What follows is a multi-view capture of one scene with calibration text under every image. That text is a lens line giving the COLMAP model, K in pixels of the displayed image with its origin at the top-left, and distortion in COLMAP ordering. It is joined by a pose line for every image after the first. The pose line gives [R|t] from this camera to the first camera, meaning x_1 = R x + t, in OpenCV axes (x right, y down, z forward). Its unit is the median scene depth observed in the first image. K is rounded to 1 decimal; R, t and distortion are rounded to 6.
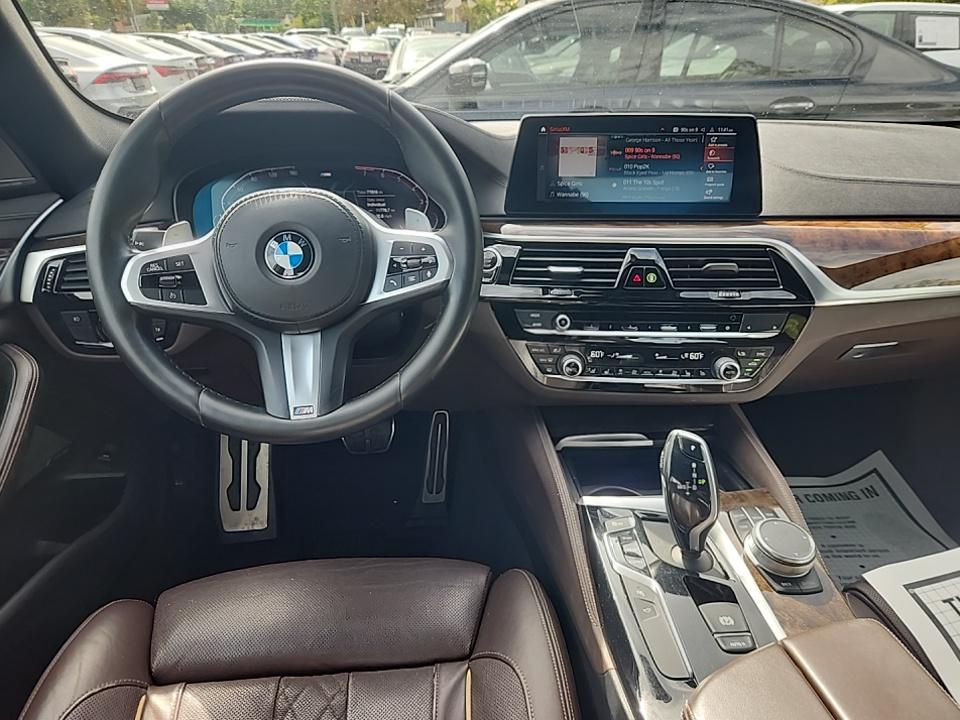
lens RADIAL K [[639.3, 0, 480.0], [0, 639.3, 360.0], [0, 0, 1]] dist [0.005965, -0.003954]
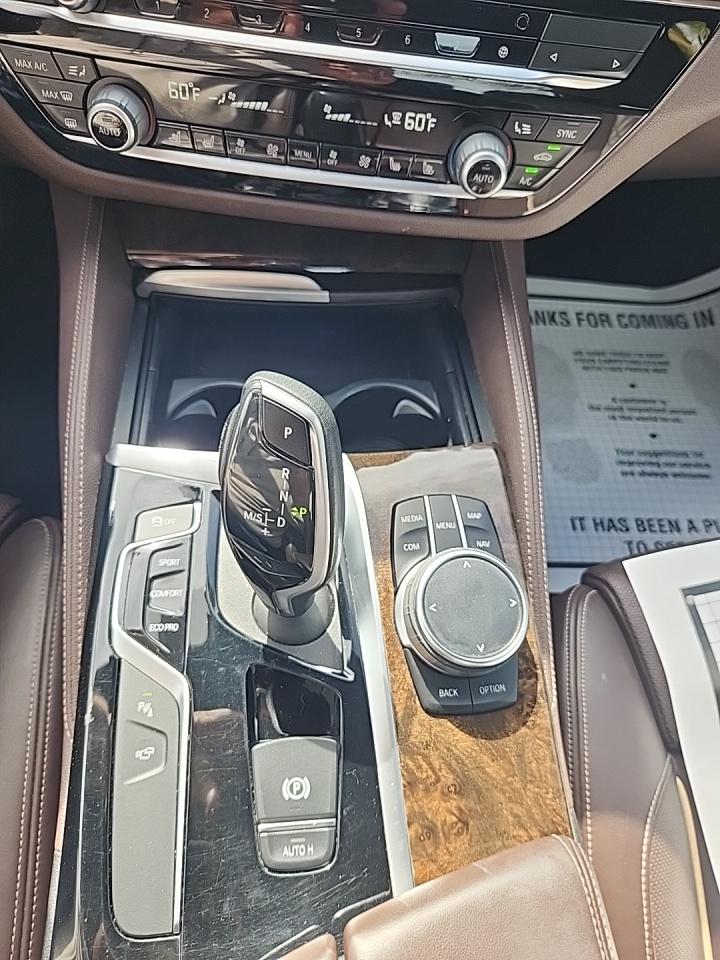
lens RADIAL K [[659.8, 0, 360.0], [0, 659.8, 480.0], [0, 0, 1]] dist [0.006745, 0.000987]
pose [[0.994627, 0.043828, 0.093788, 0.269938], [-0.089507, 0.819279, 0.566366, -0.056066], [-0.052016, -0.571717, 0.818800, 0.515981]]
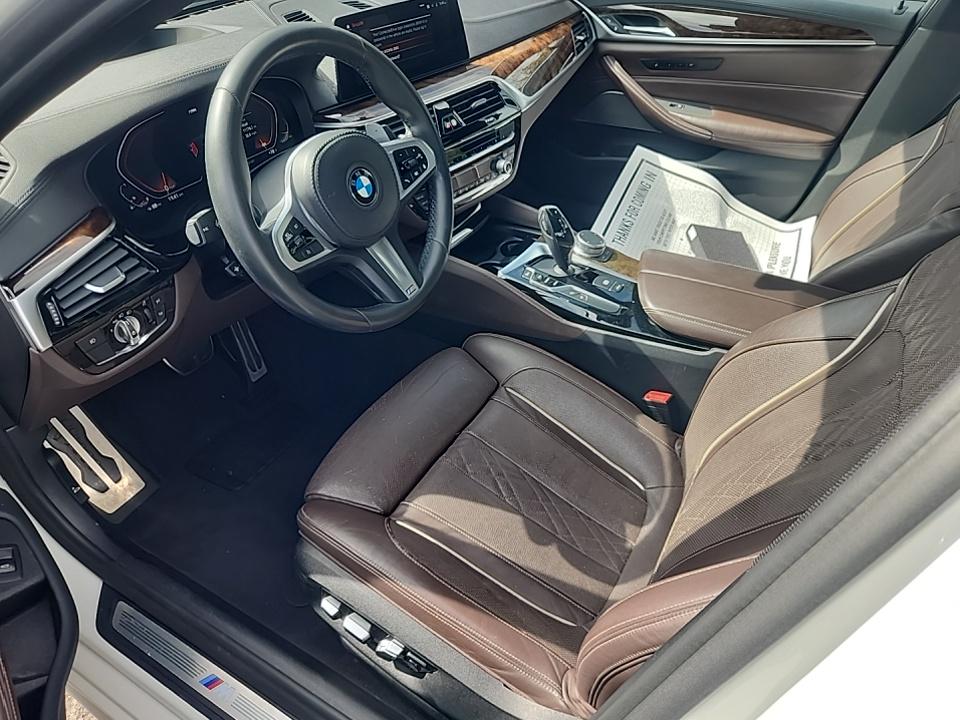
lens RADIAL K [[639.3, 0, 480.0], [0, 639.3, 360.0], [0, 0, 1]] dist [0.005965, -0.003954]
pose [[0.588732, -0.516786, 0.621553, -0.893451], [0.307847, 0.854335, 0.418739, -0.260170], [-0.747412, -0.055182, 0.662065, -0.048602]]
